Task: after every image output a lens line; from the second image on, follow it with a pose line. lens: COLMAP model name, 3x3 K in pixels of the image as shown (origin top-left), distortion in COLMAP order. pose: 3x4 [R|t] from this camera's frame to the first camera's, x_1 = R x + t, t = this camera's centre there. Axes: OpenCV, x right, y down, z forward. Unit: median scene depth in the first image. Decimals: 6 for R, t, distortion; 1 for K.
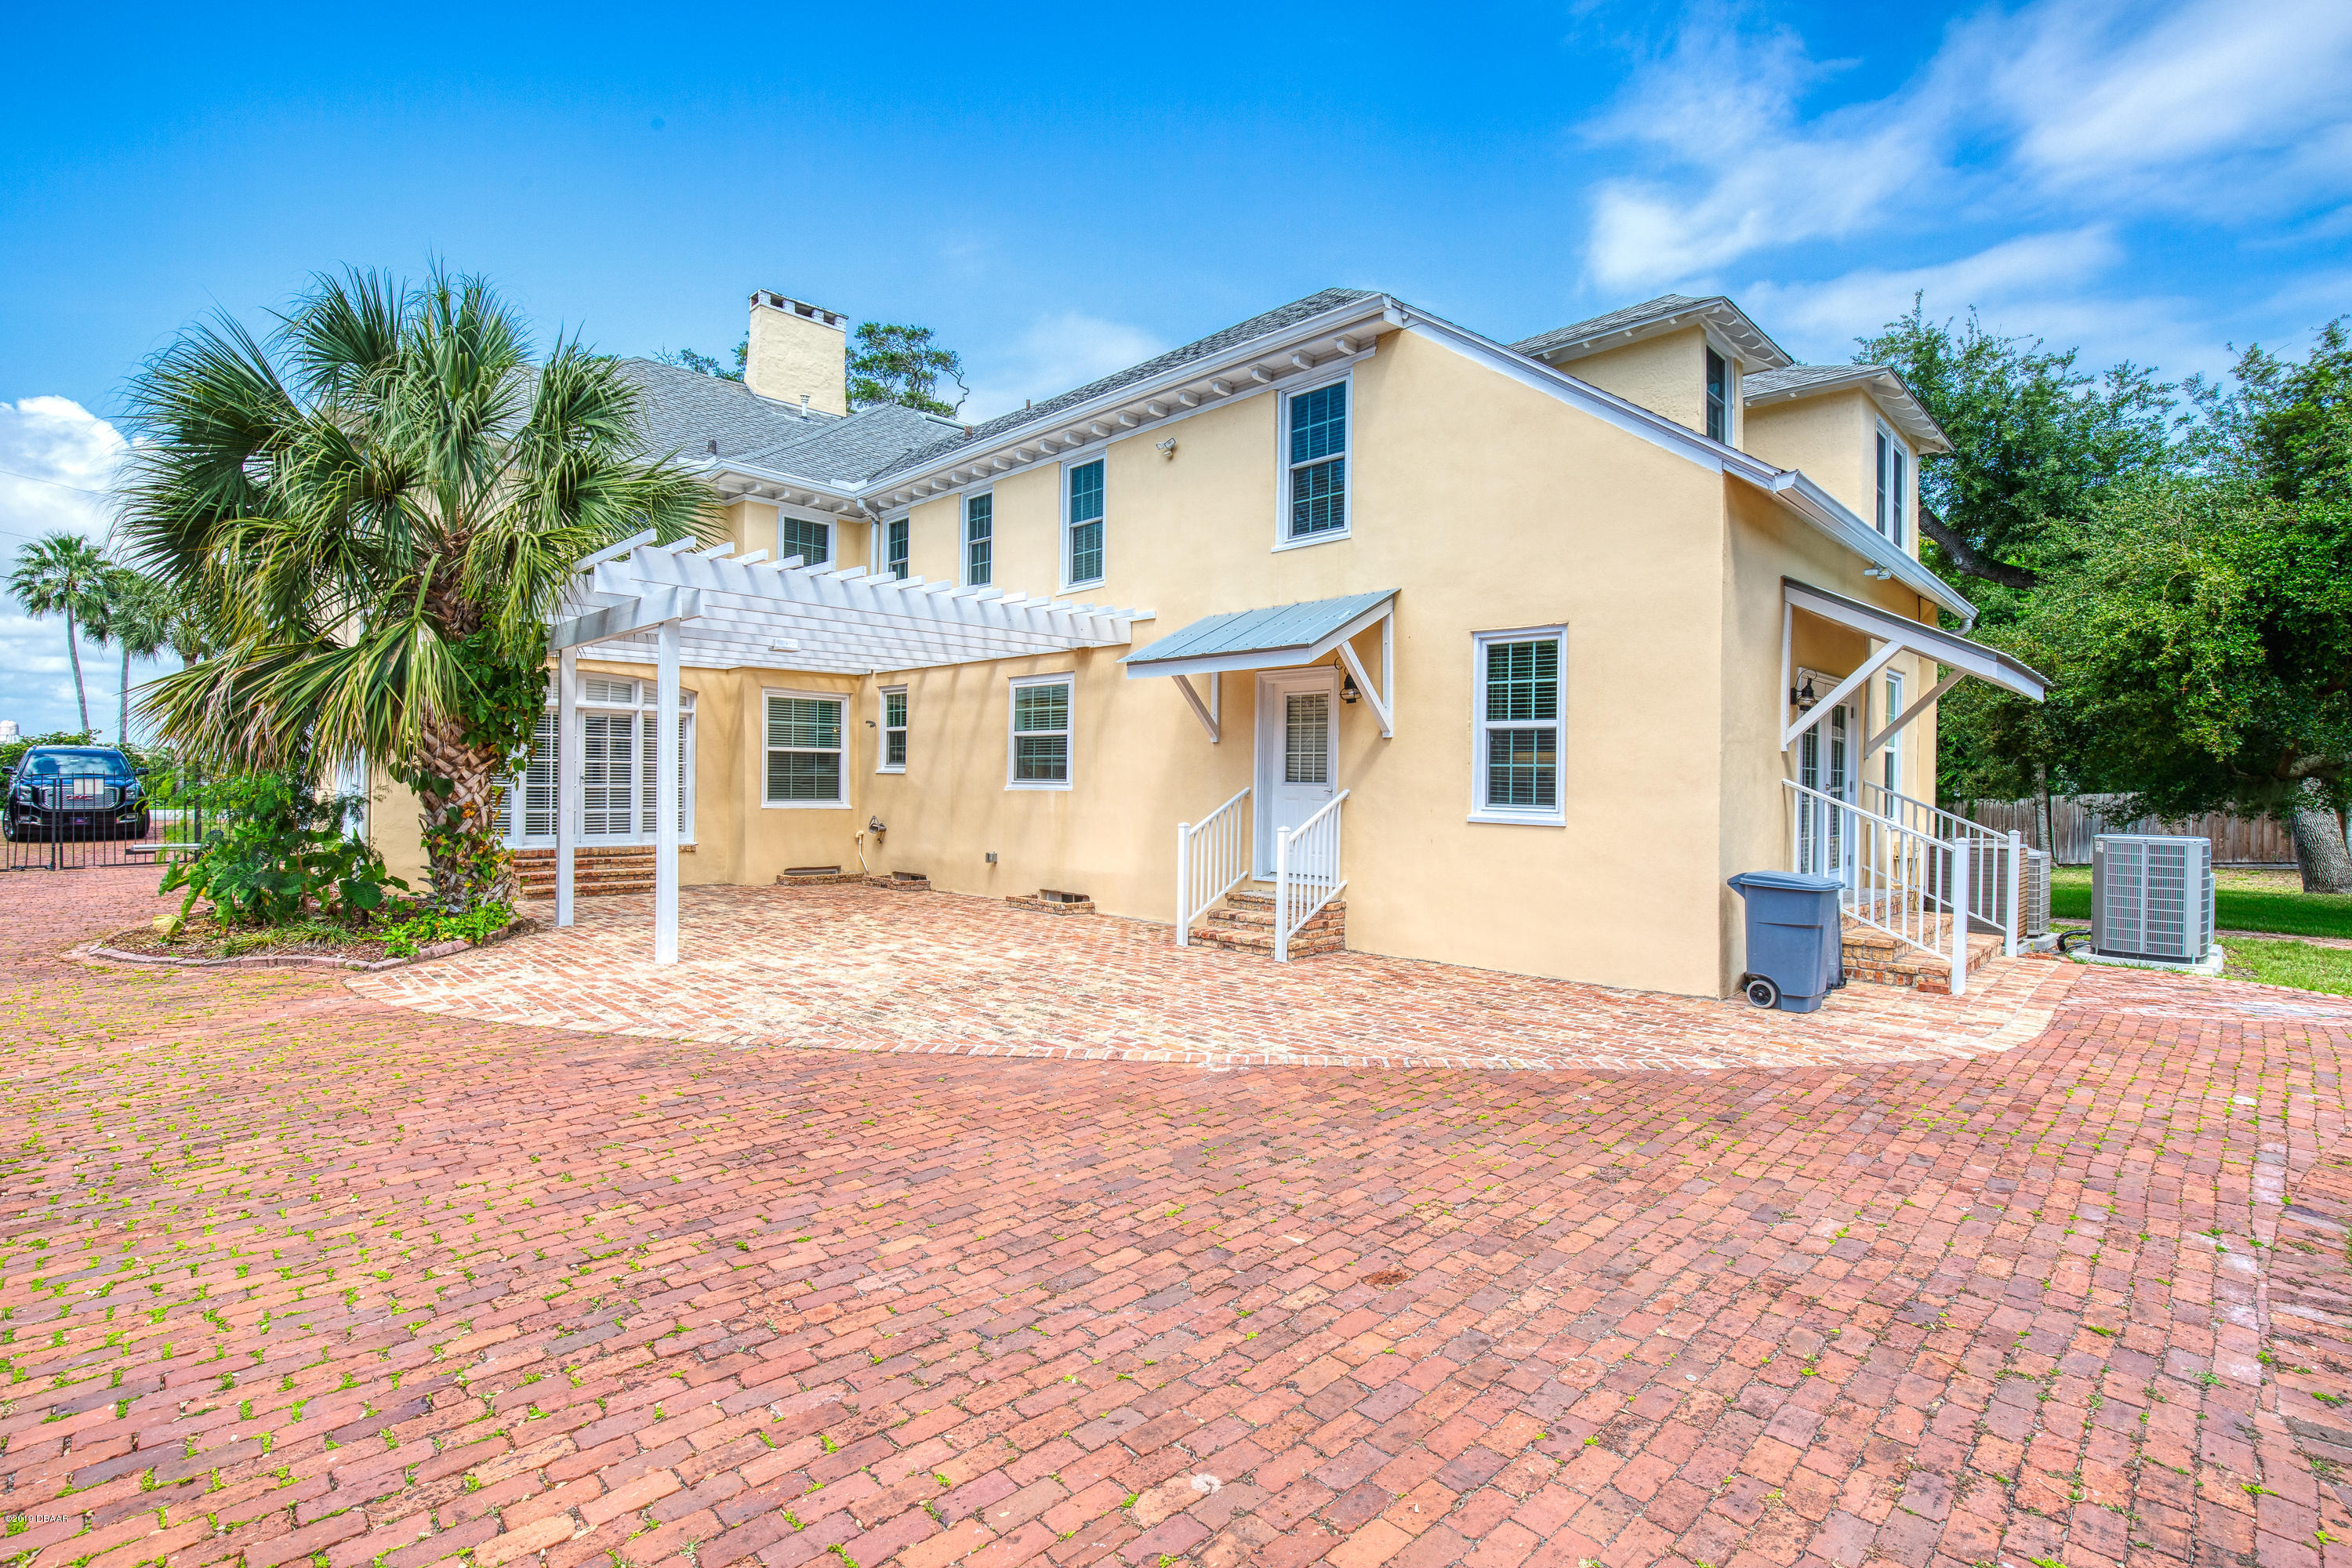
lens RADIAL K [[1076.5, 0, 1187.4], [0, 1076.5, 786.6], [0, 0, 1]] dist [-0.038269, 0.007605]
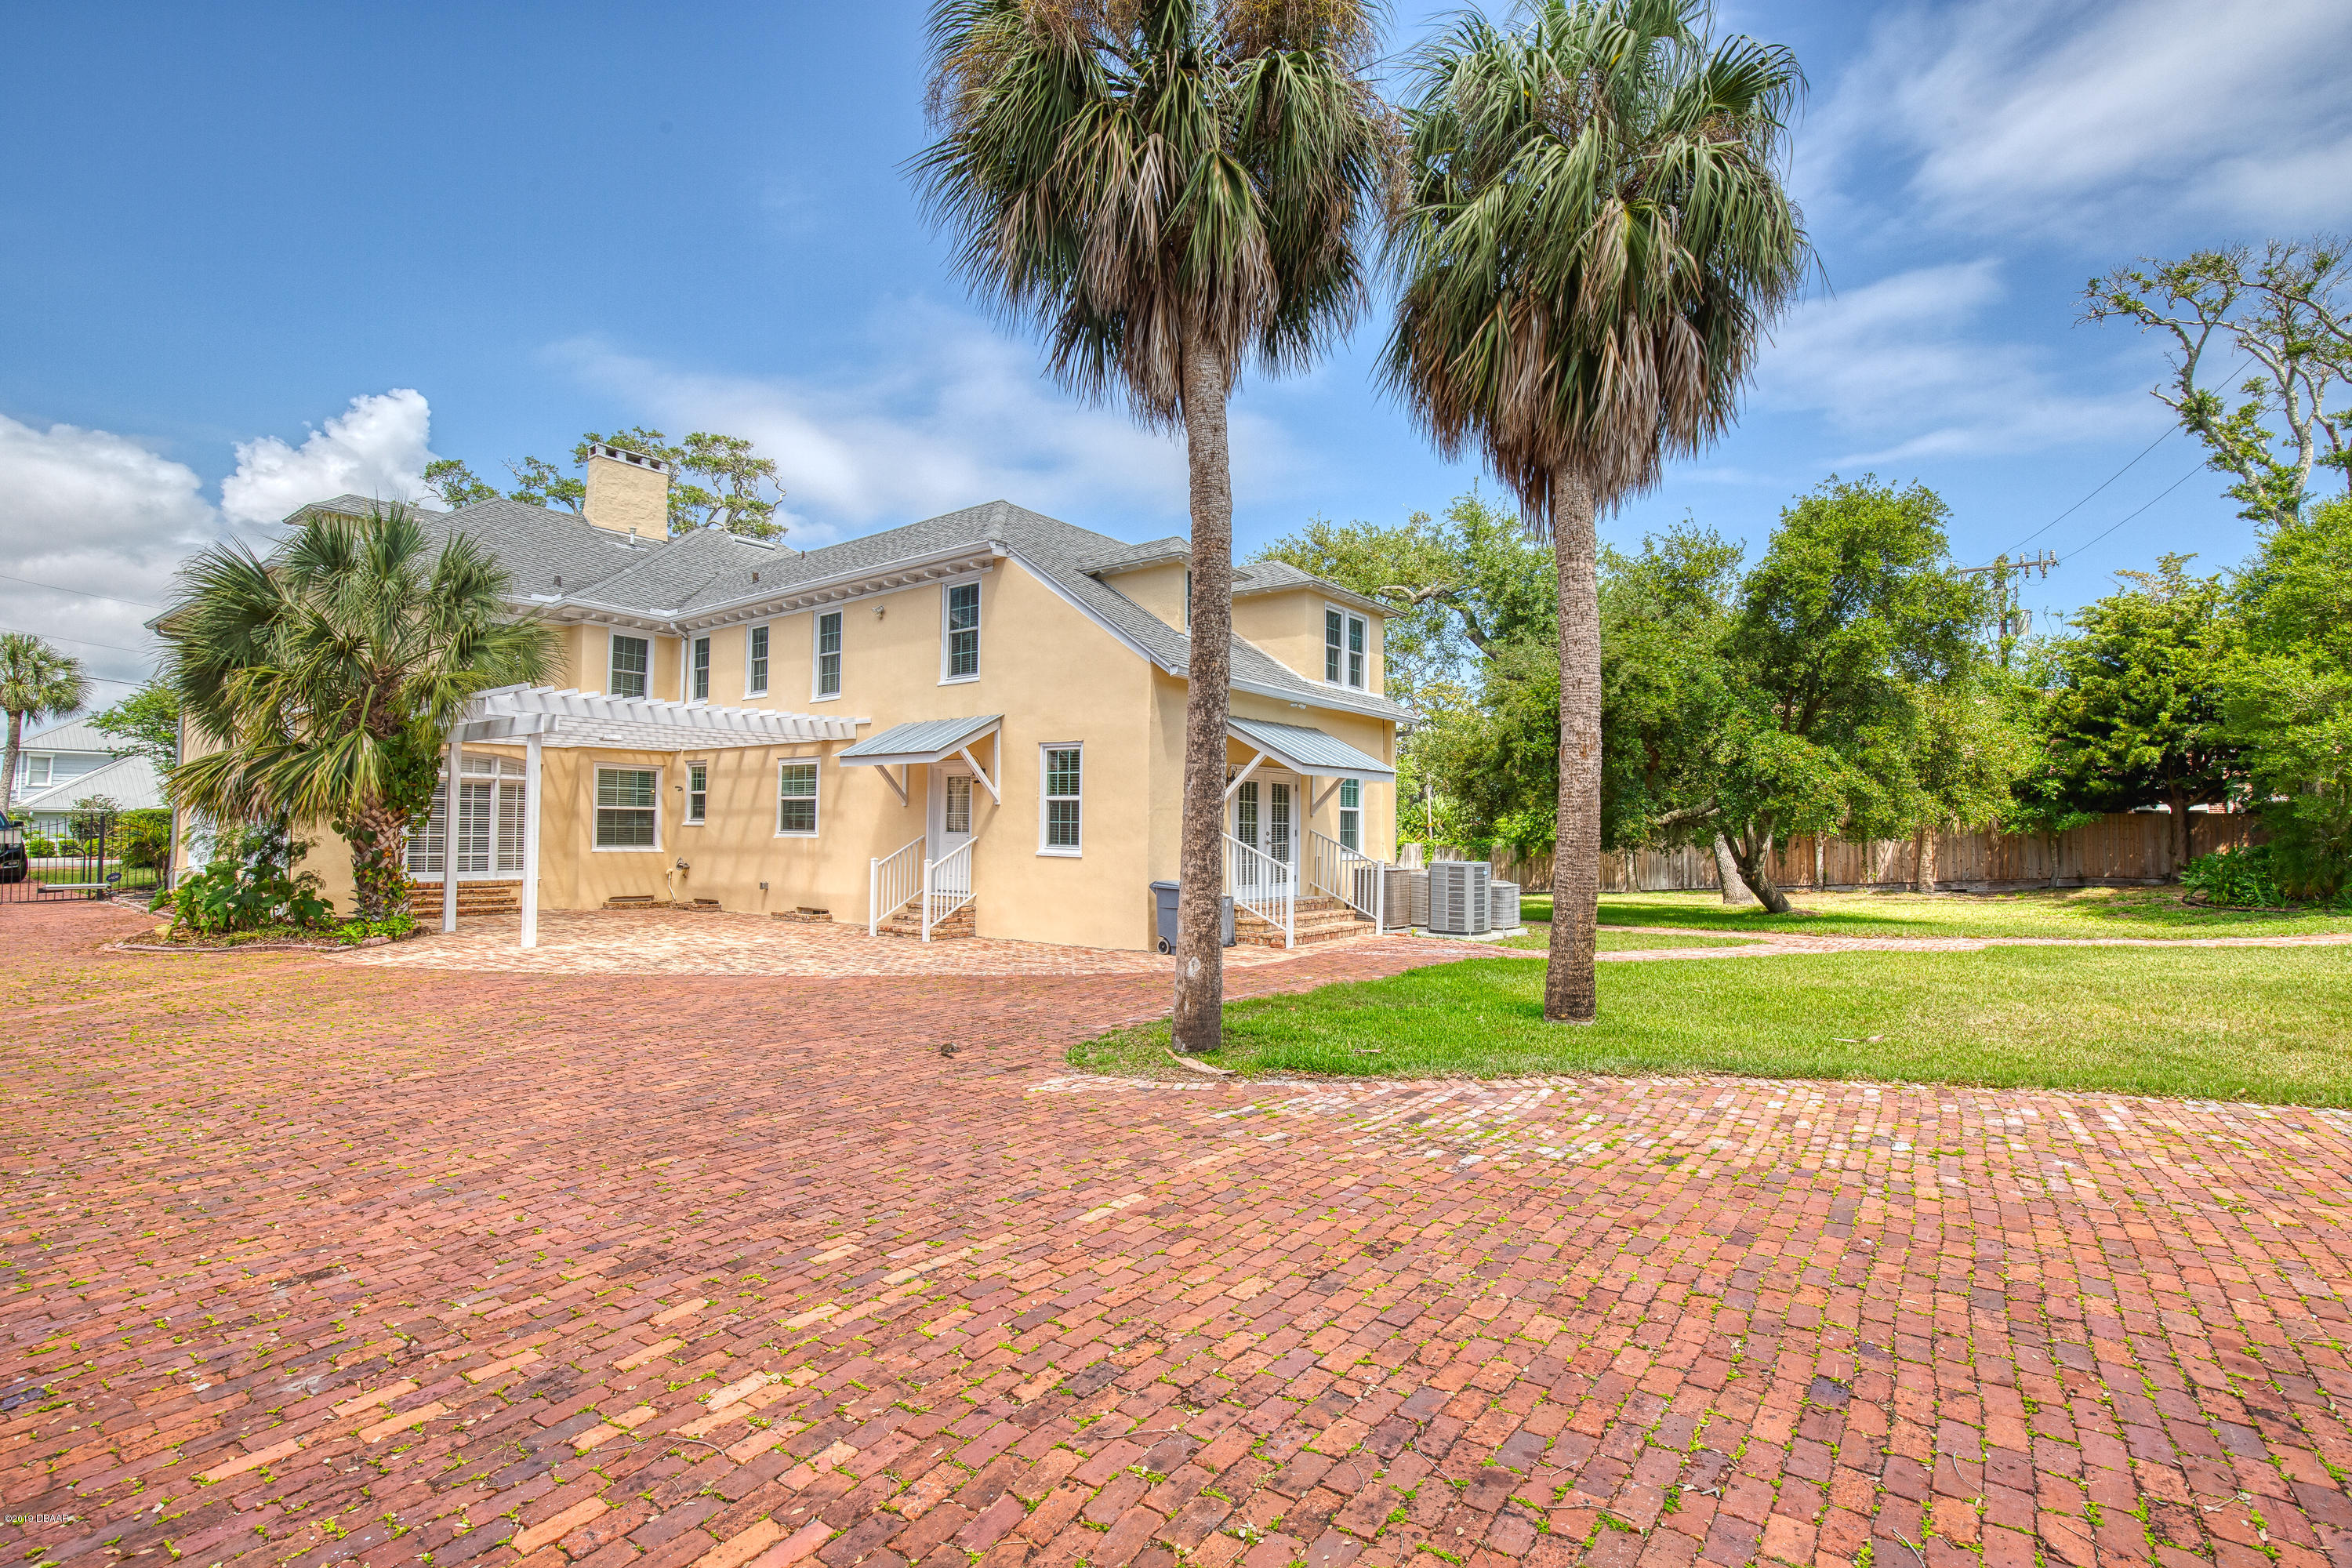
lens RADIAL K [[1076.5, 0, 1187.4], [0, 1076.5, 786.6], [0, 0, 1]] dist [-0.038269, 0.007605]
pose [[0.991181, 0.001055, 0.132509, 0.226266], [0.004560, 0.999105, -0.042058, -0.002618], [-0.132434, 0.042292, 0.990289, -0.581068]]
